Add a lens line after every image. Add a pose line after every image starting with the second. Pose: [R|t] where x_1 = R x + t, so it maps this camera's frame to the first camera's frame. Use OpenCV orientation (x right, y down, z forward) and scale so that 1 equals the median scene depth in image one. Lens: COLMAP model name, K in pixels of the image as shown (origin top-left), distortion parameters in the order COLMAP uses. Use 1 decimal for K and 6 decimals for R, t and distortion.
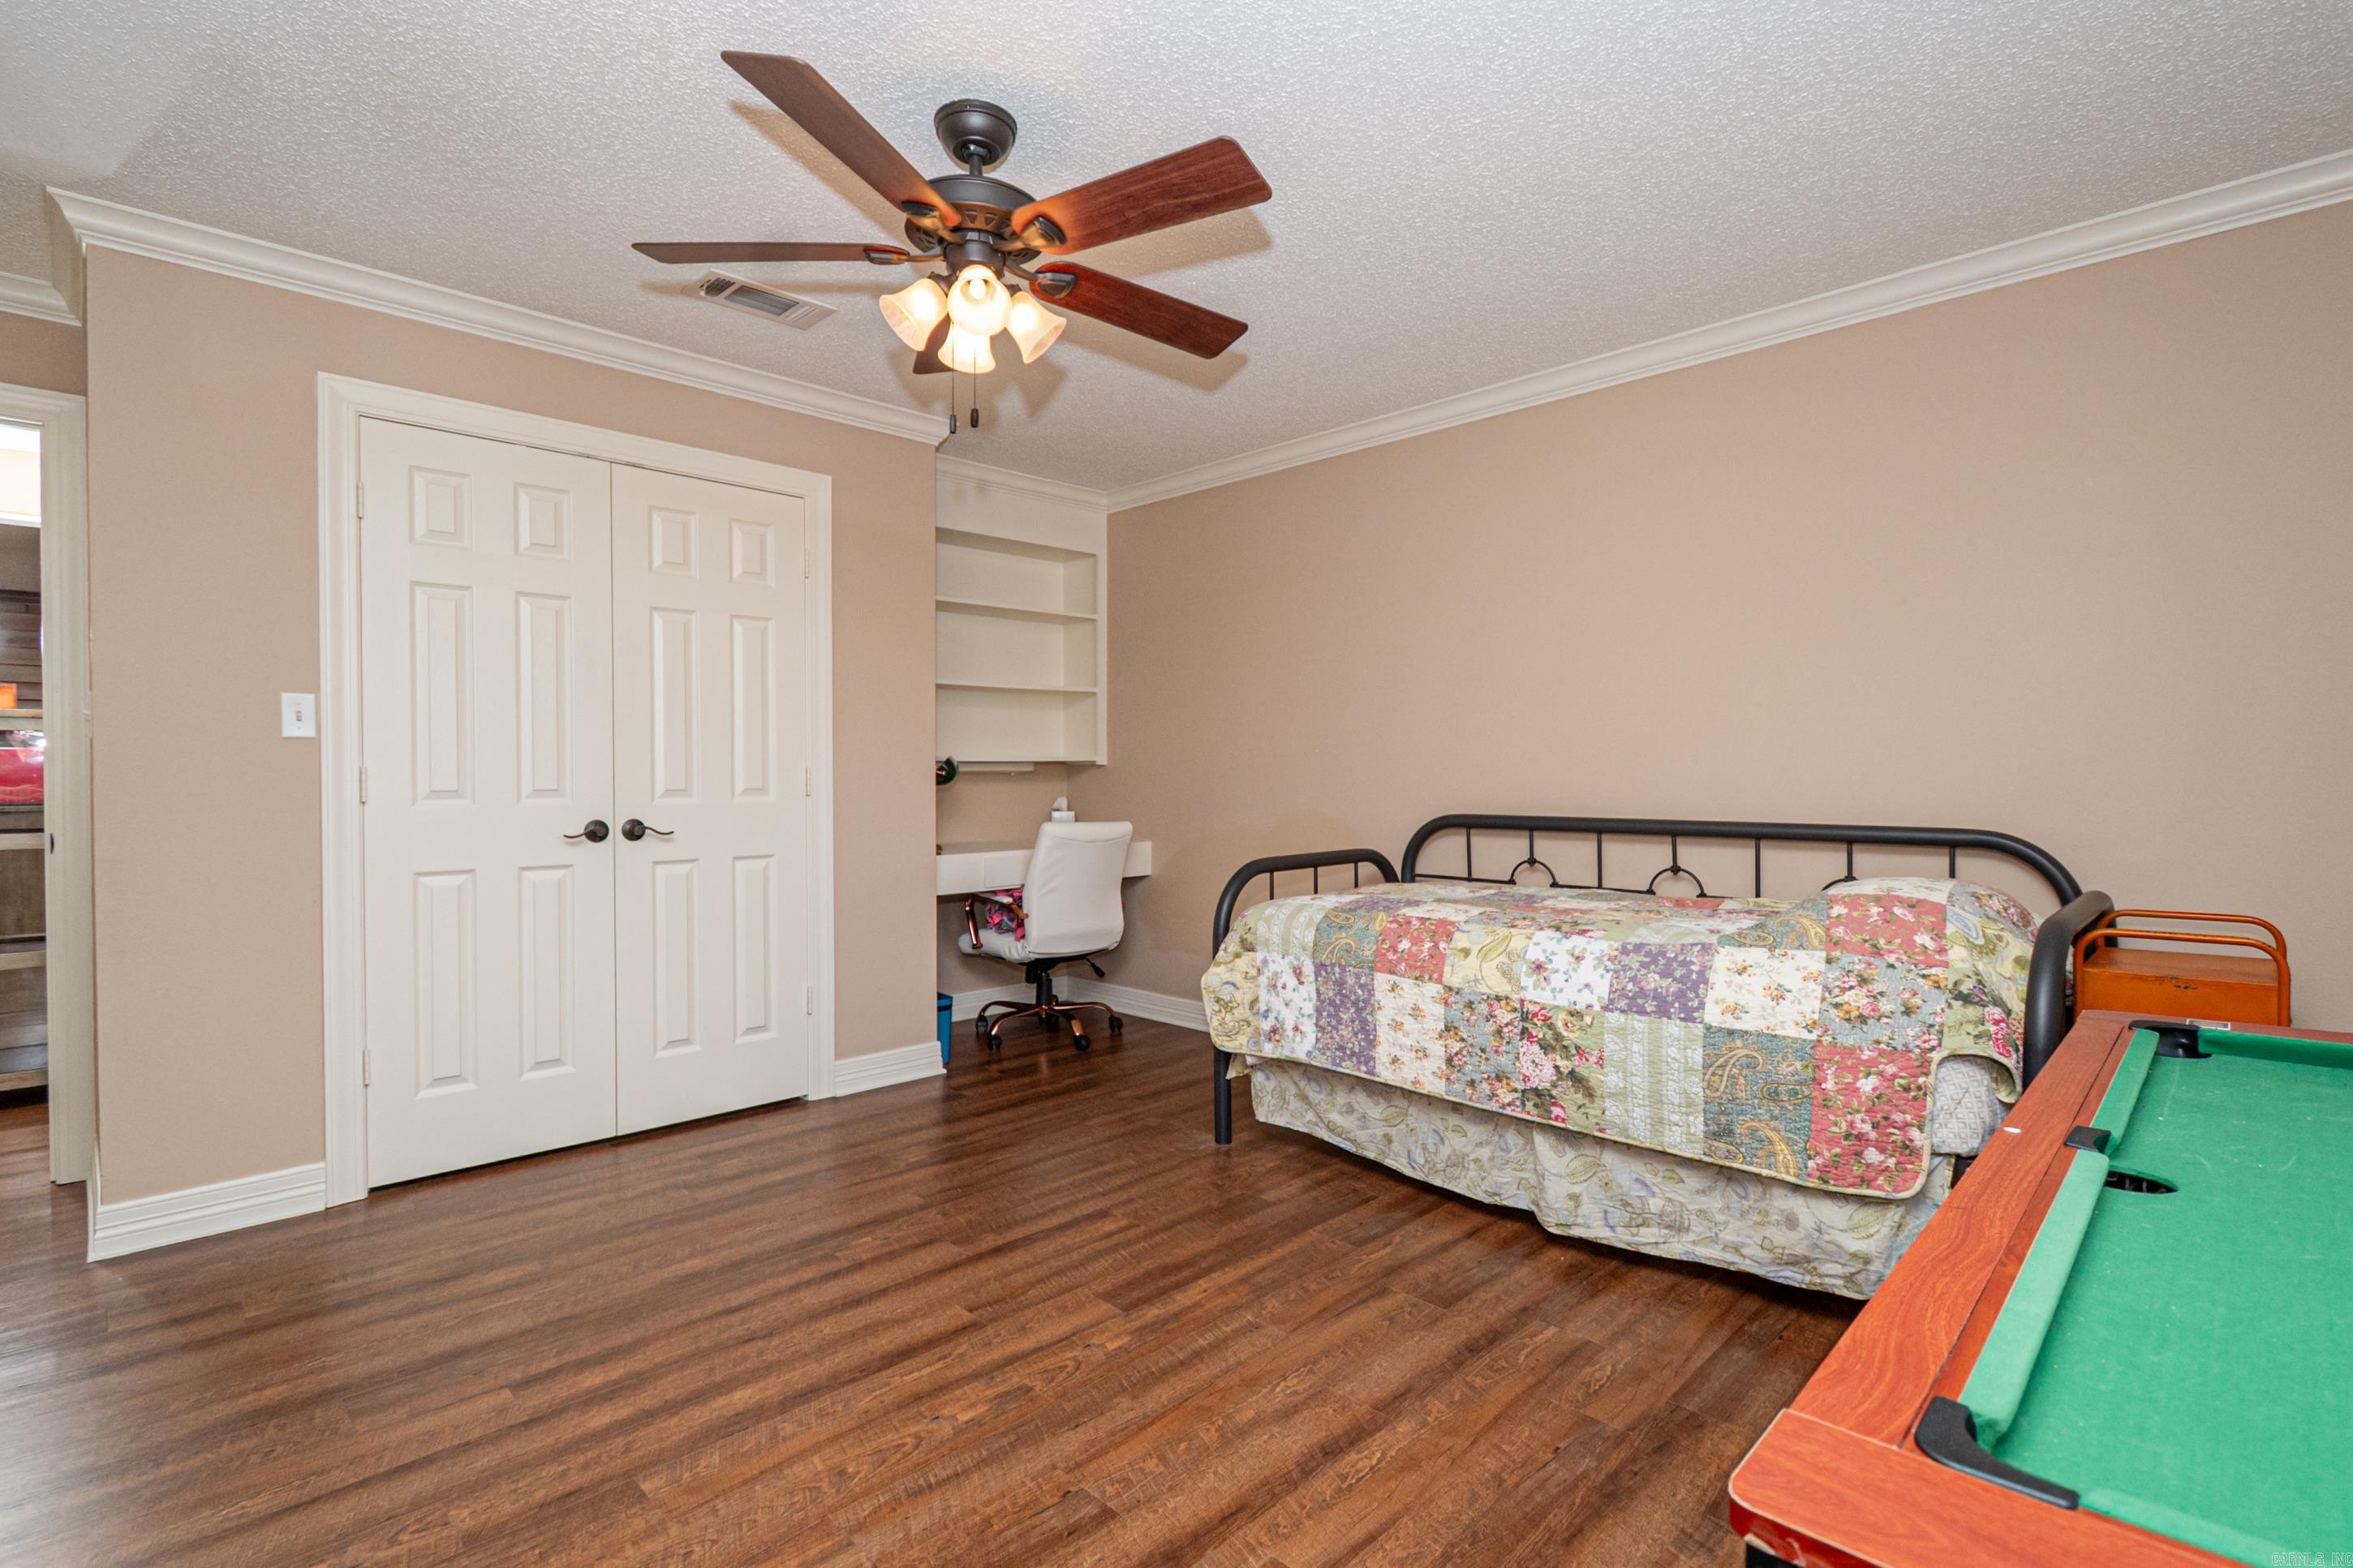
lens RADIAL K [[1092.0, 0, 1175.6], [0, 1092.0, 774.4], [0, 0, 1]] dist [-0.002123, -0.000224]
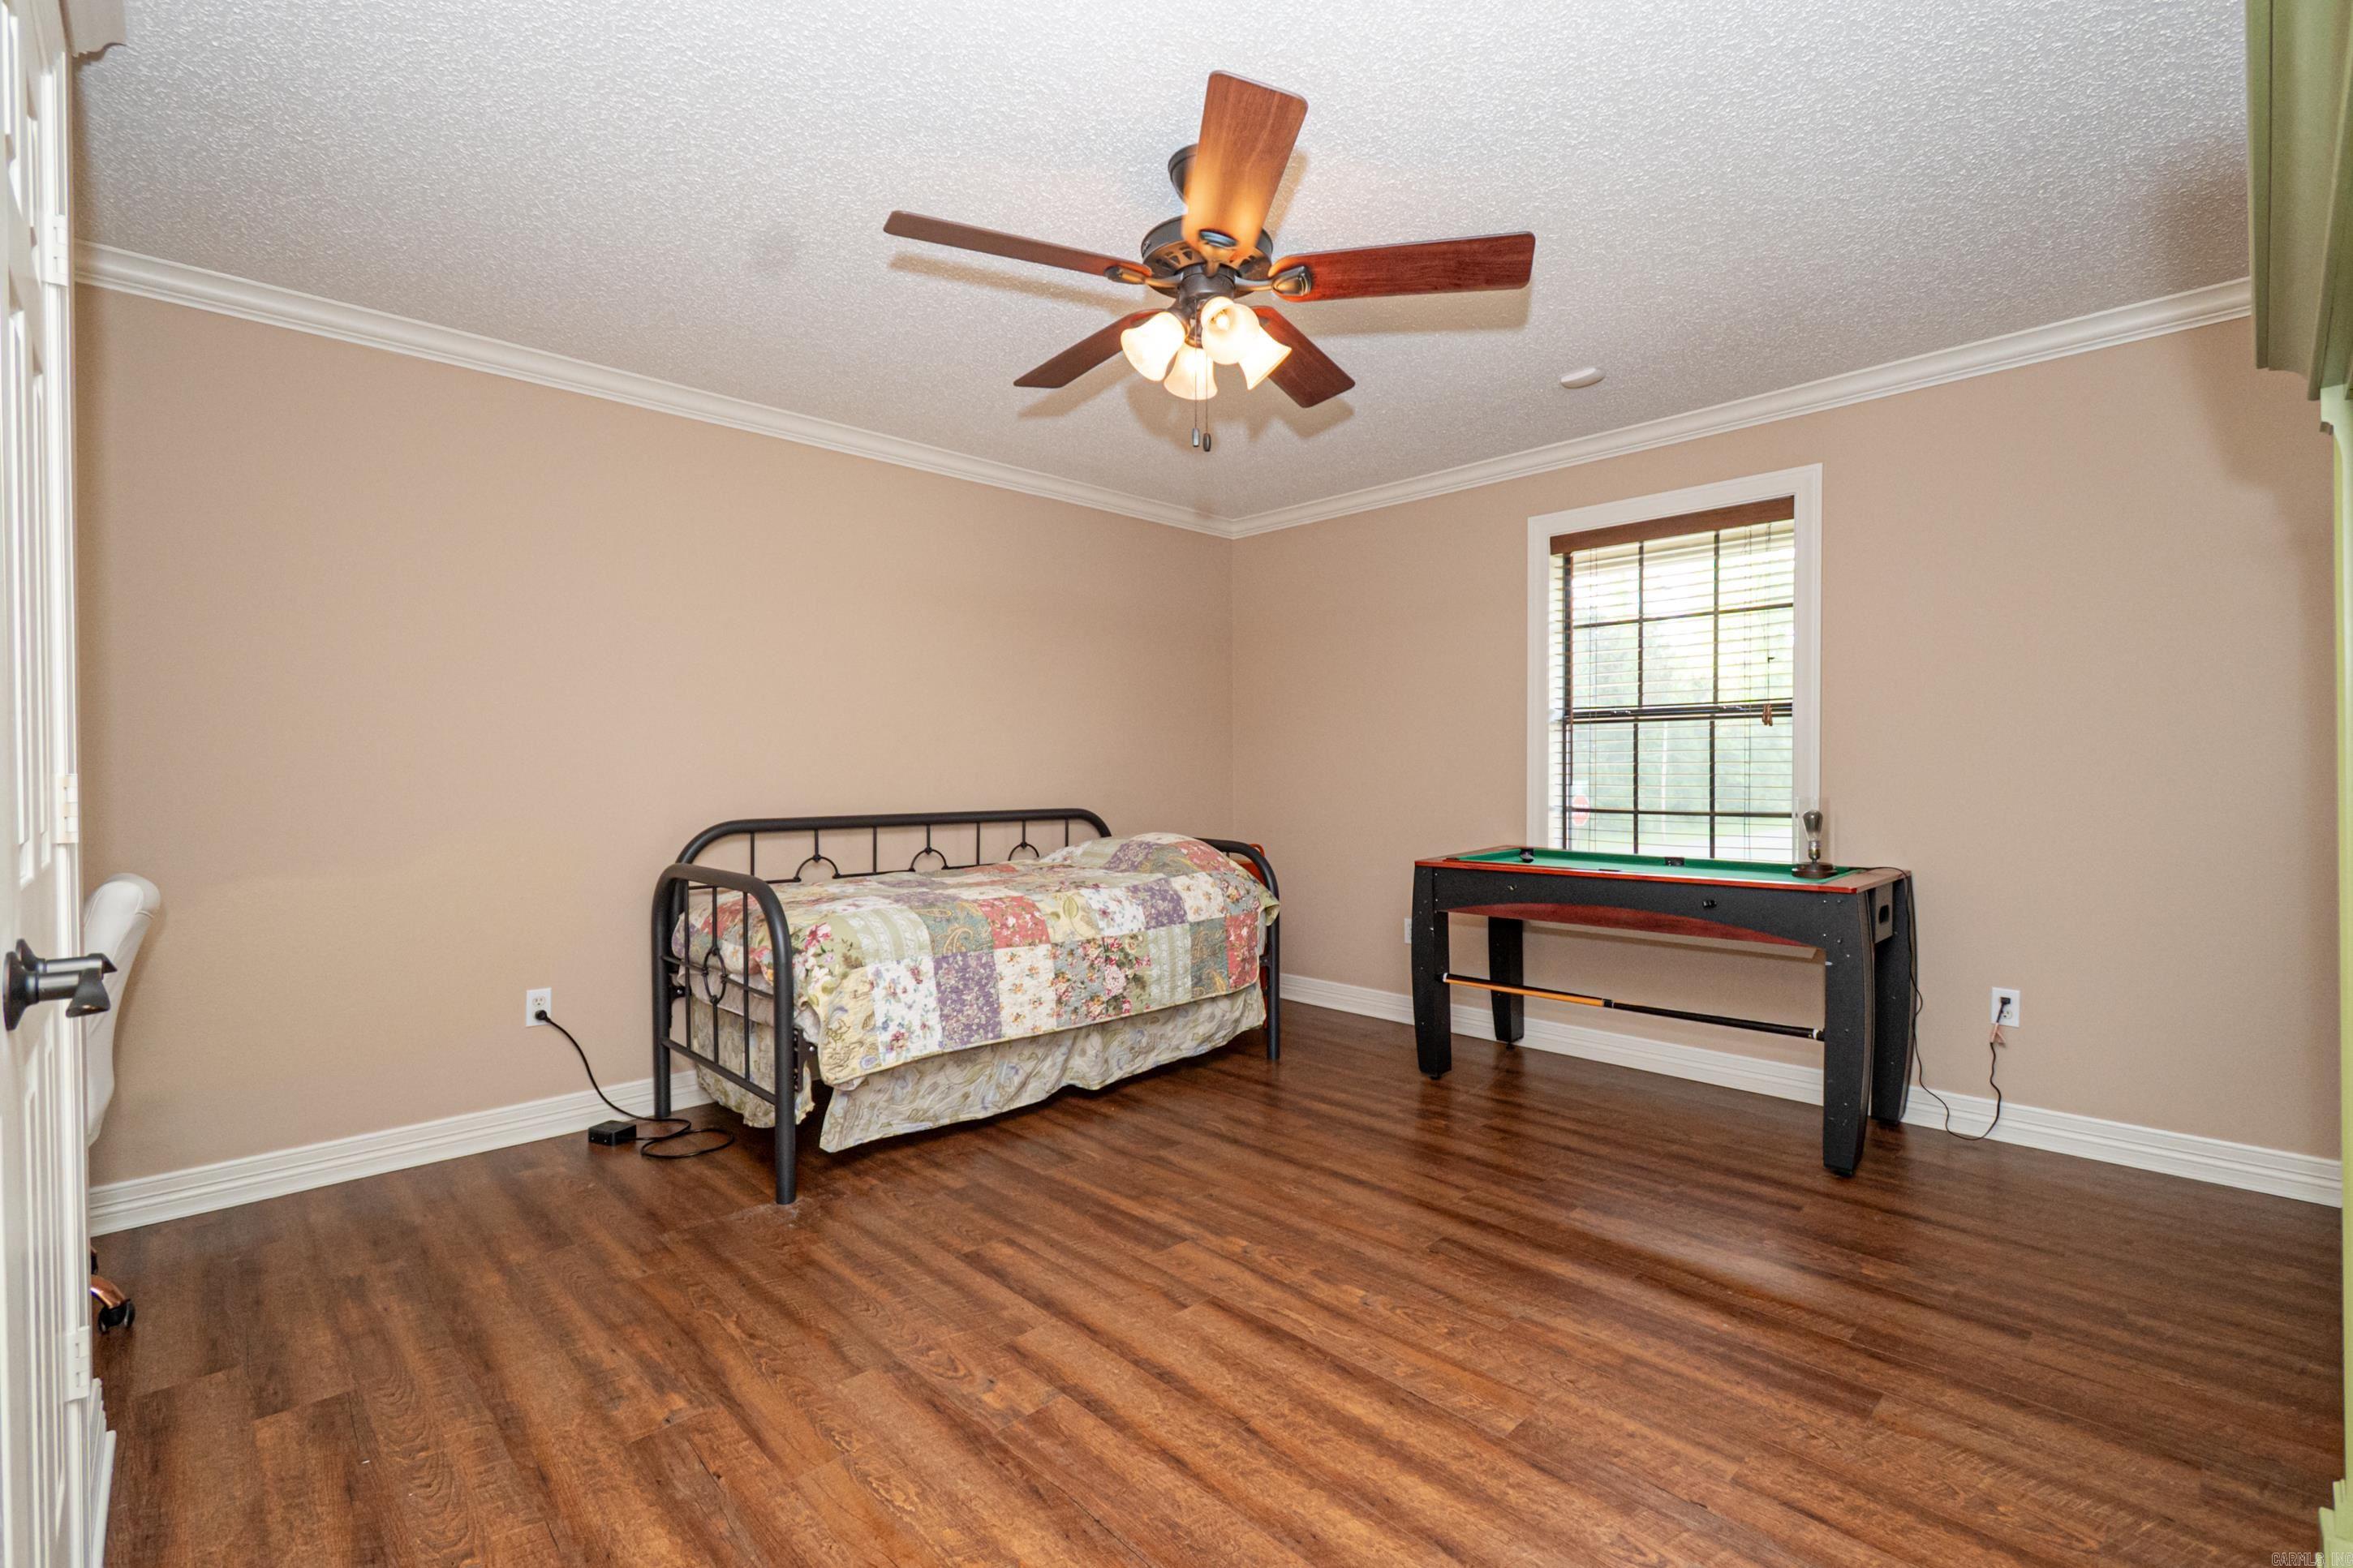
lens RADIAL K [[1056.4, 0, 1168.6], [0, 1056.4, 790.4], [0, 0, 1]] dist [0.004730, 0.000407]
pose [[0.018329, -0.017267, 0.999683, -1.023913], [0.005197, 0.999839, 0.017175, -0.006523], [-0.999819, 0.004881, 0.018416, 0.873635]]
